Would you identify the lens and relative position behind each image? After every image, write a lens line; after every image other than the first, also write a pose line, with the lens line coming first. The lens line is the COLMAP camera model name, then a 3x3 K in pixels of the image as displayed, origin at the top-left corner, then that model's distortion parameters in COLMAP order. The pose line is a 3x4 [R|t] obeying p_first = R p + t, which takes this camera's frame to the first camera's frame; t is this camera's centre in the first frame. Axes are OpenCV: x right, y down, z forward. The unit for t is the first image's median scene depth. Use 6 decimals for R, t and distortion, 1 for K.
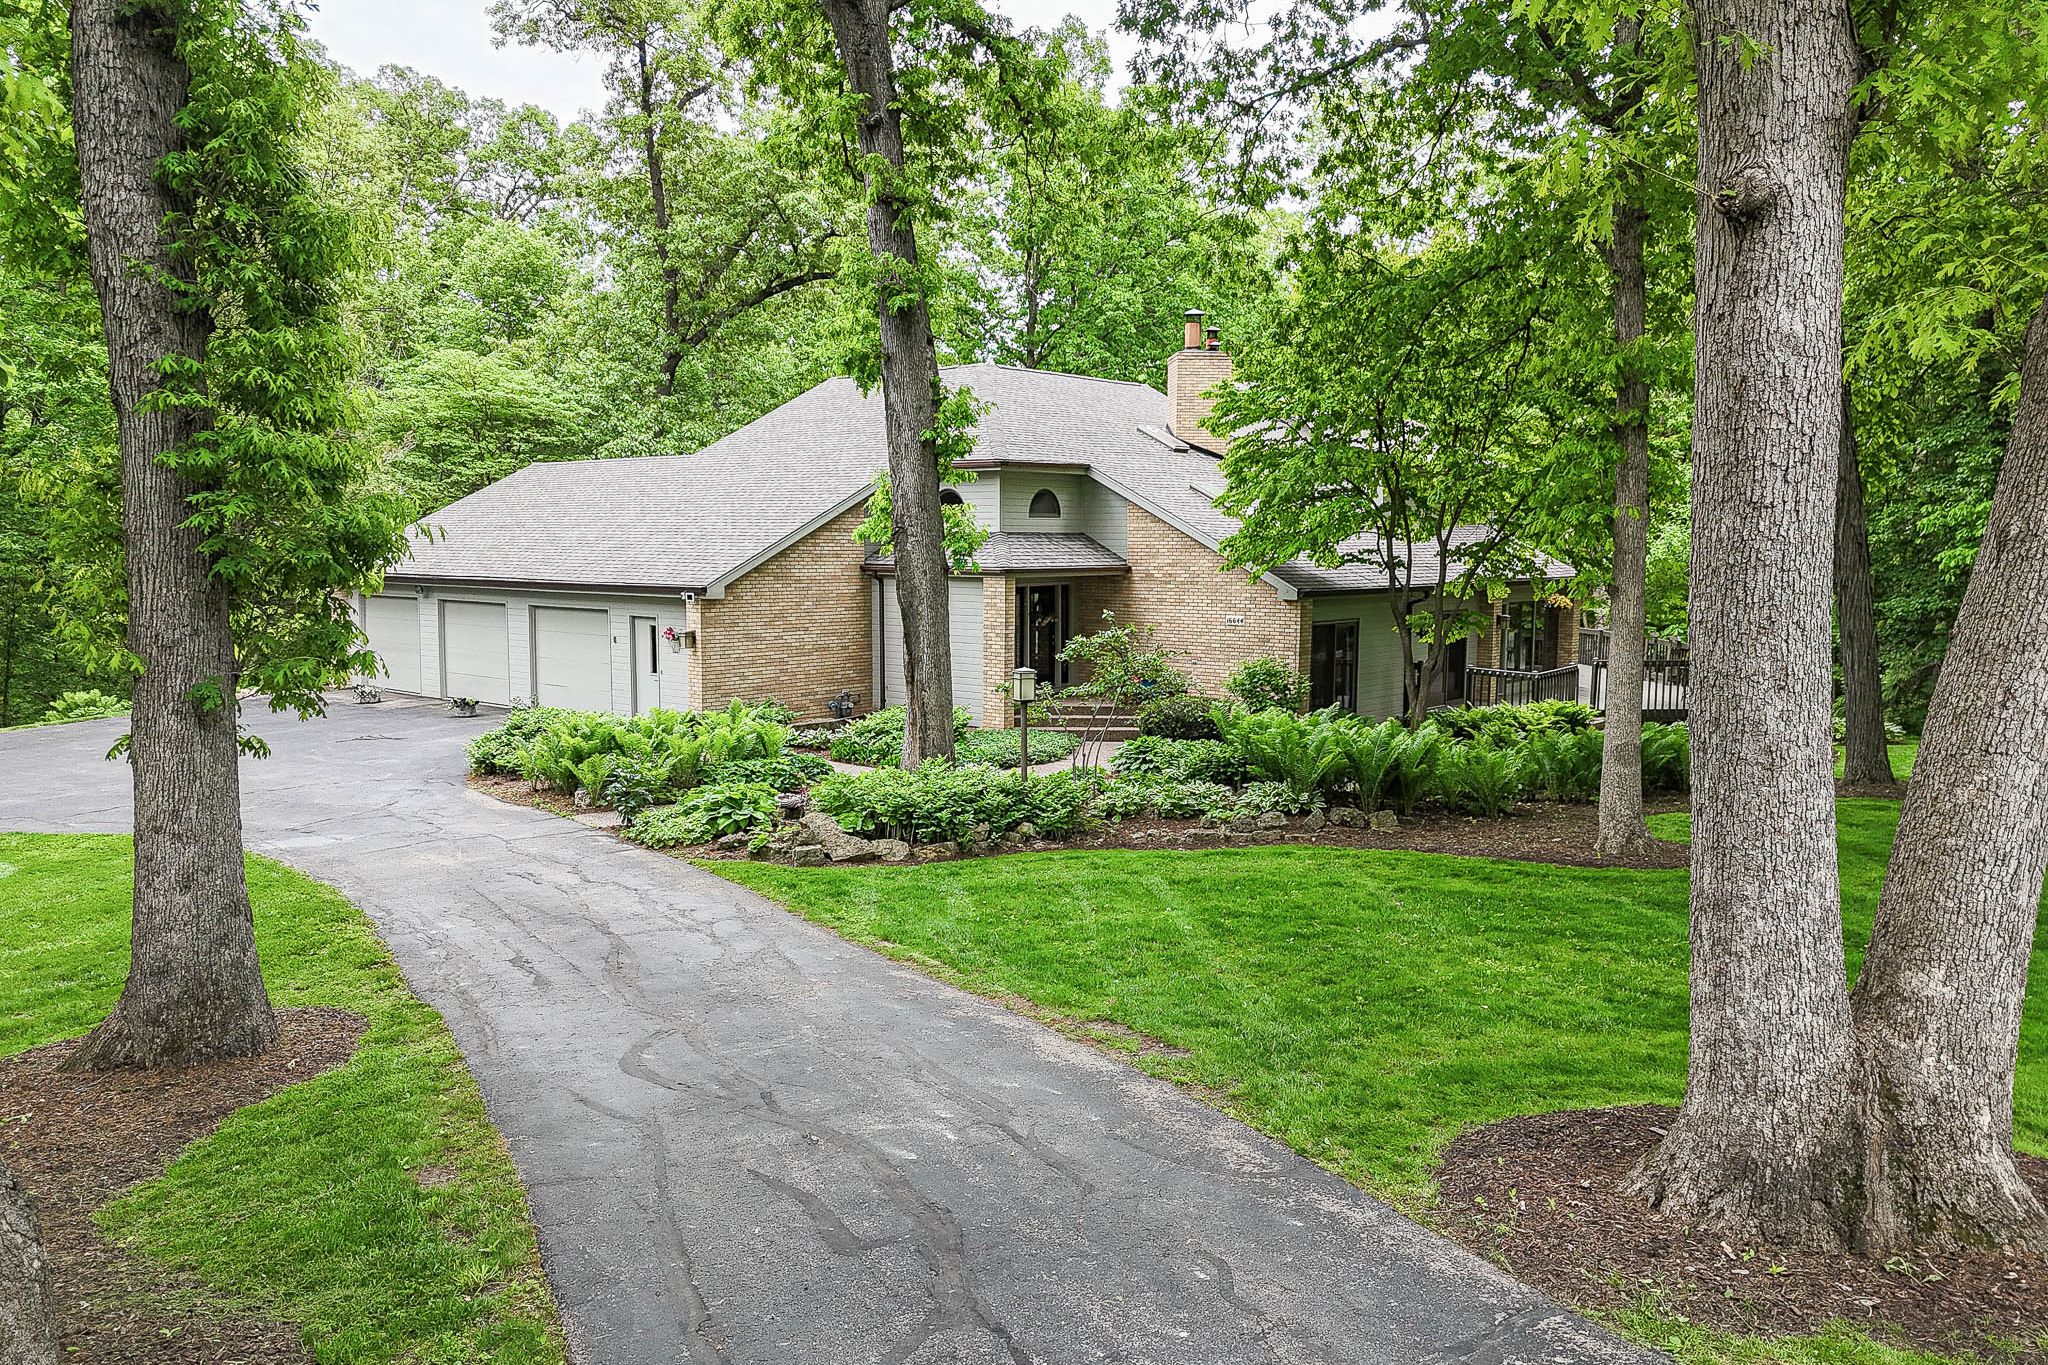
lens RADIAL K [[1509.6, 0, 1024.0], [0, 1509.6, 682.5], [0, 0, 1]] dist [0.093743, -0.084867]
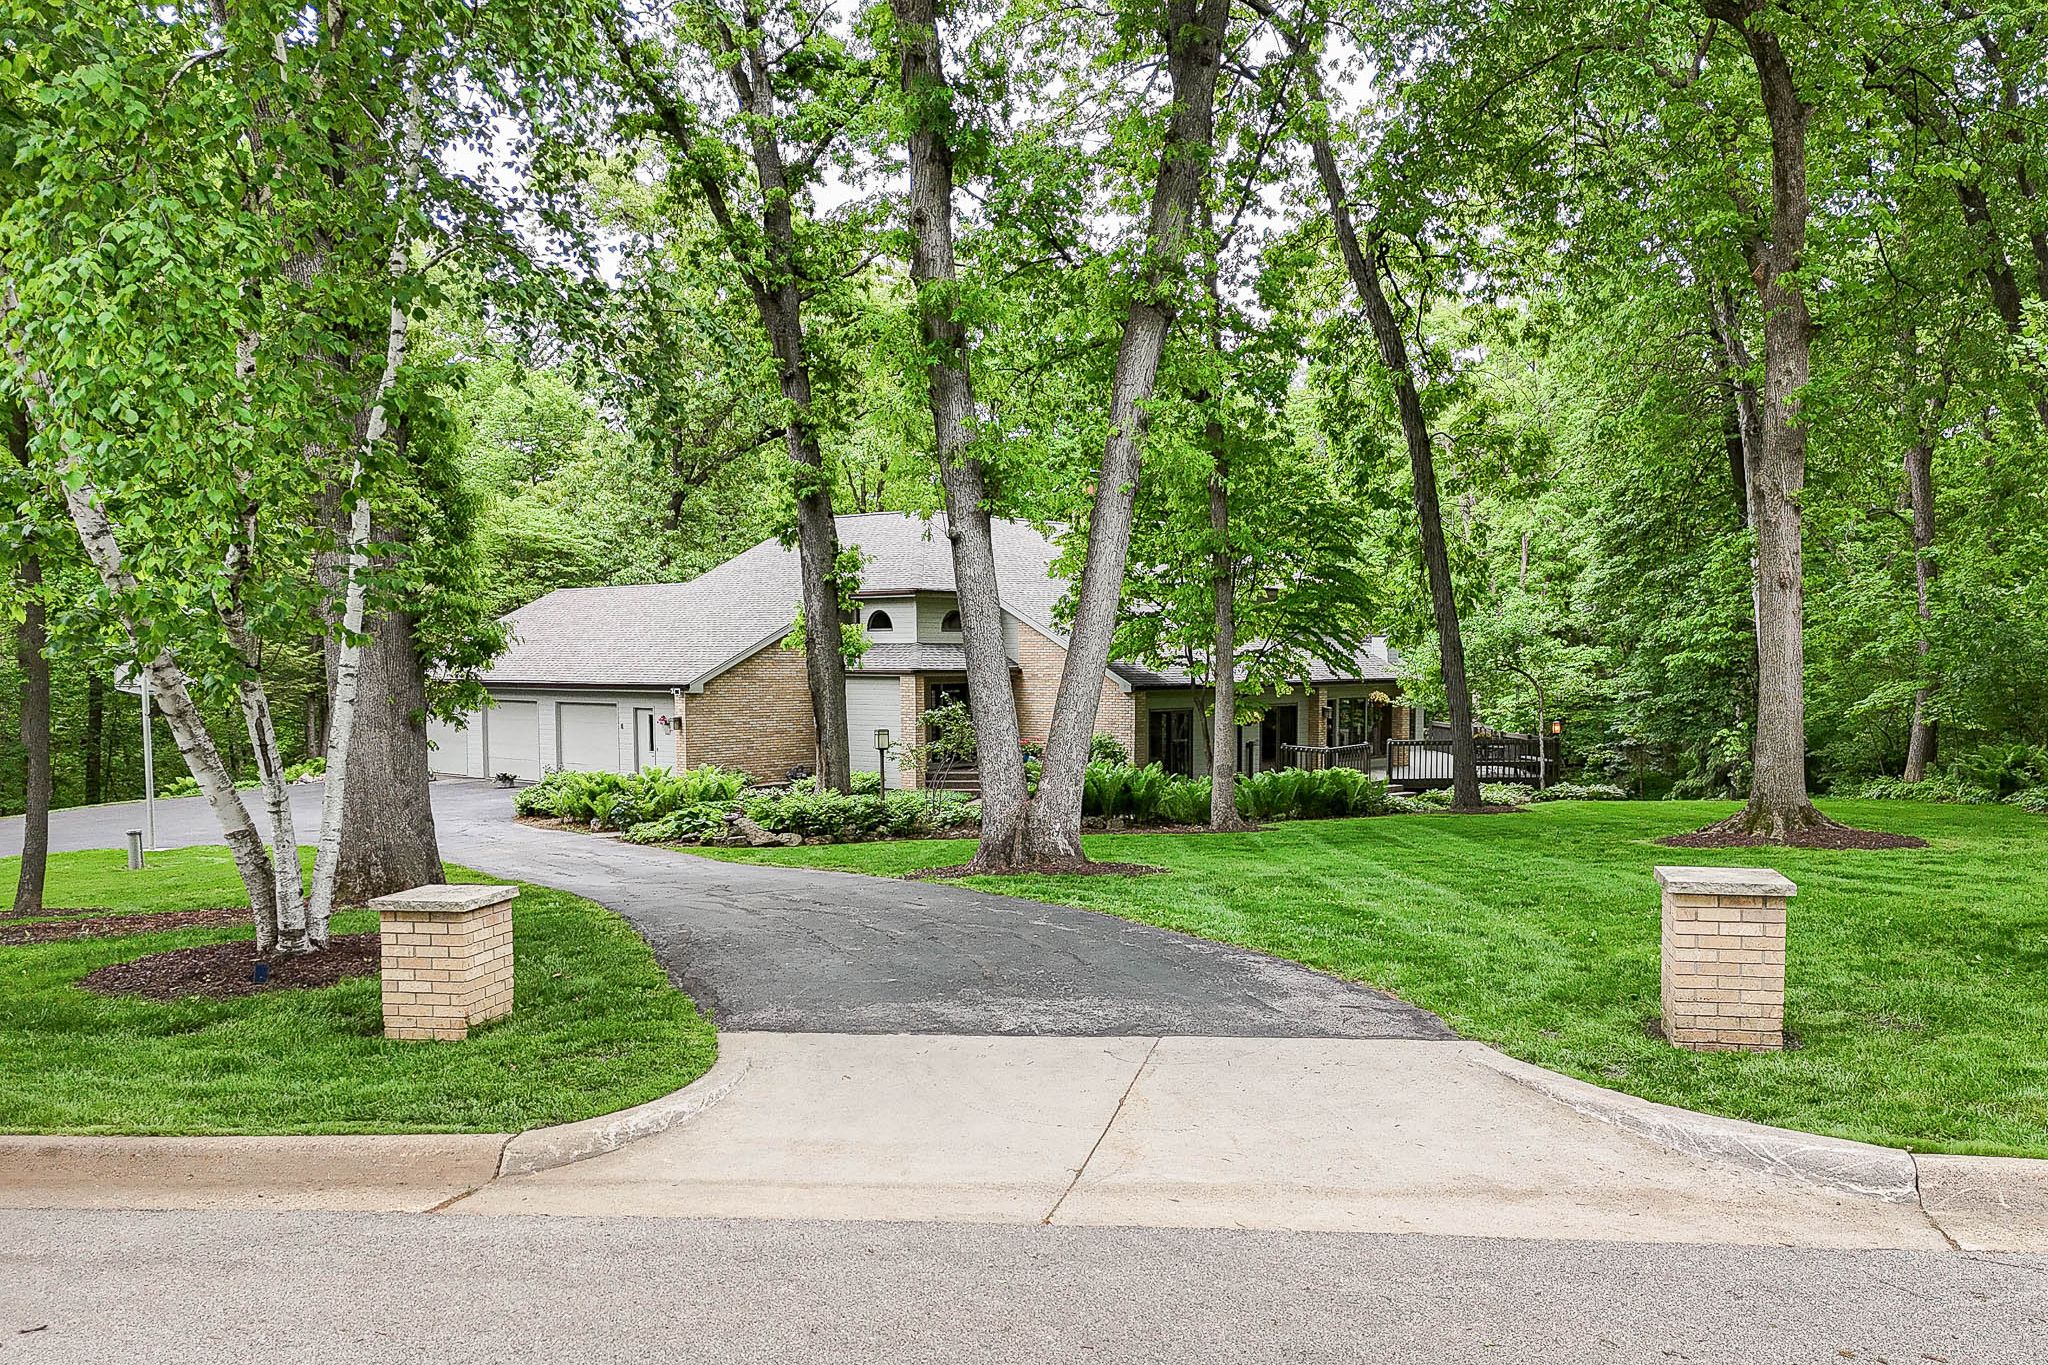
lens RADIAL K [[1650.0, 0, 1192.6], [0, 1650.0, 781.4], [0, 0, 1]] dist [0.007773, 0.000132]
pose [[0.998132, -0.008127, 0.060548, 0.152090], [0.009251, 0.999790, -0.018308, 0.056065], [-0.060386, 0.018834, 0.997997, -0.505829]]
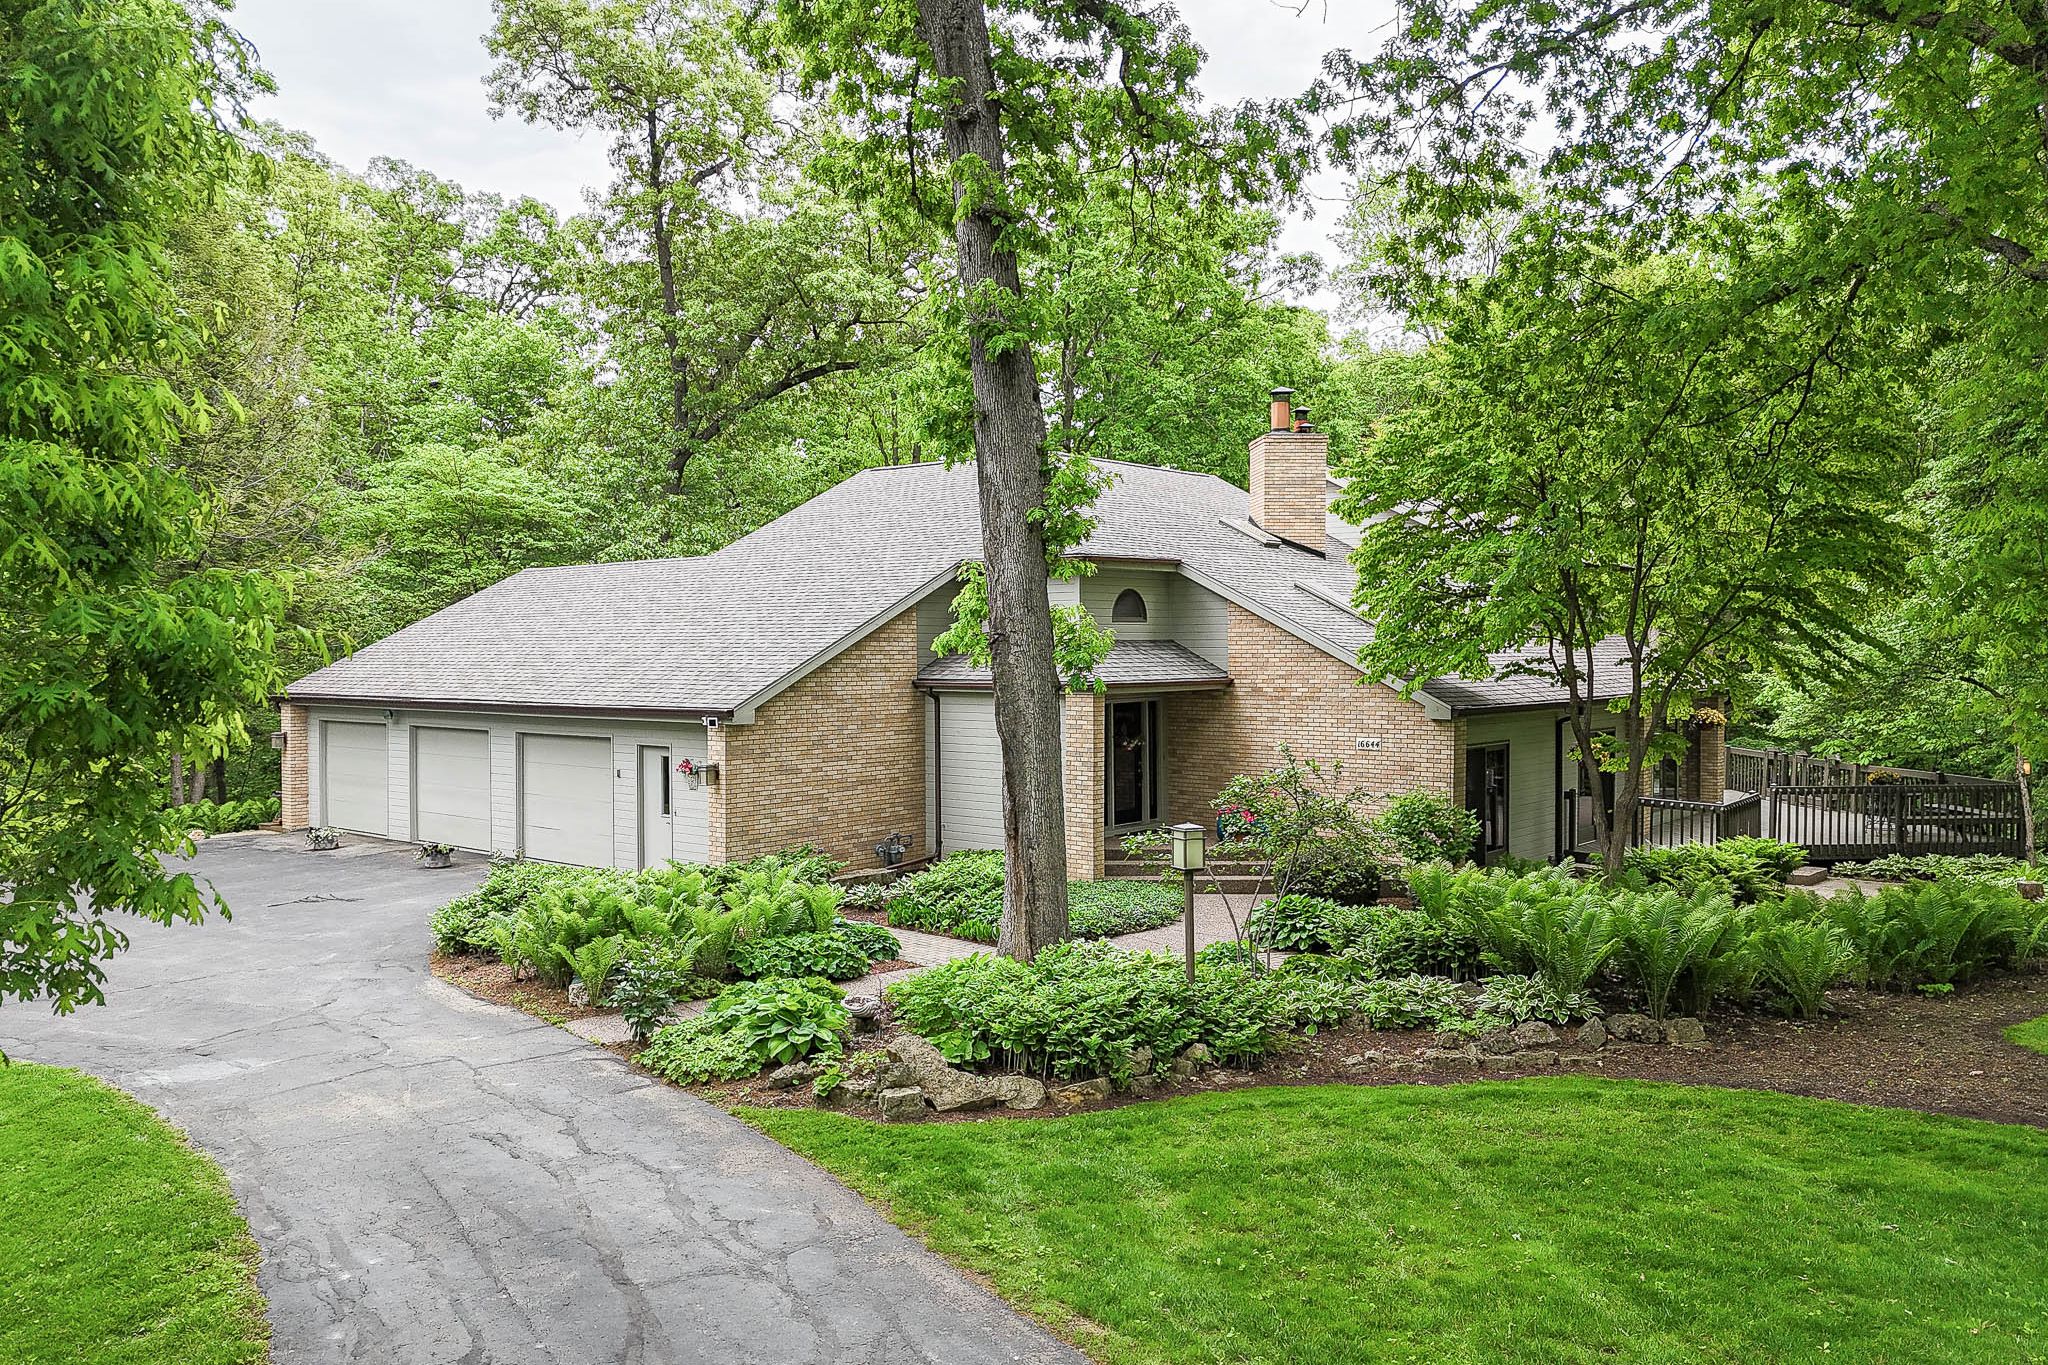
lens RADIAL K [[1509.6, 0, 1024.0], [0, 1509.6, 682.5], [0, 0, 1]] dist [0.093743, -0.084867]
pose [[0.999951, -0.008377, 0.005239, -0.057520], [0.008731, 0.997383, -0.071774, -0.018293], [-0.004624, 0.071816, 0.997407, 0.186279]]
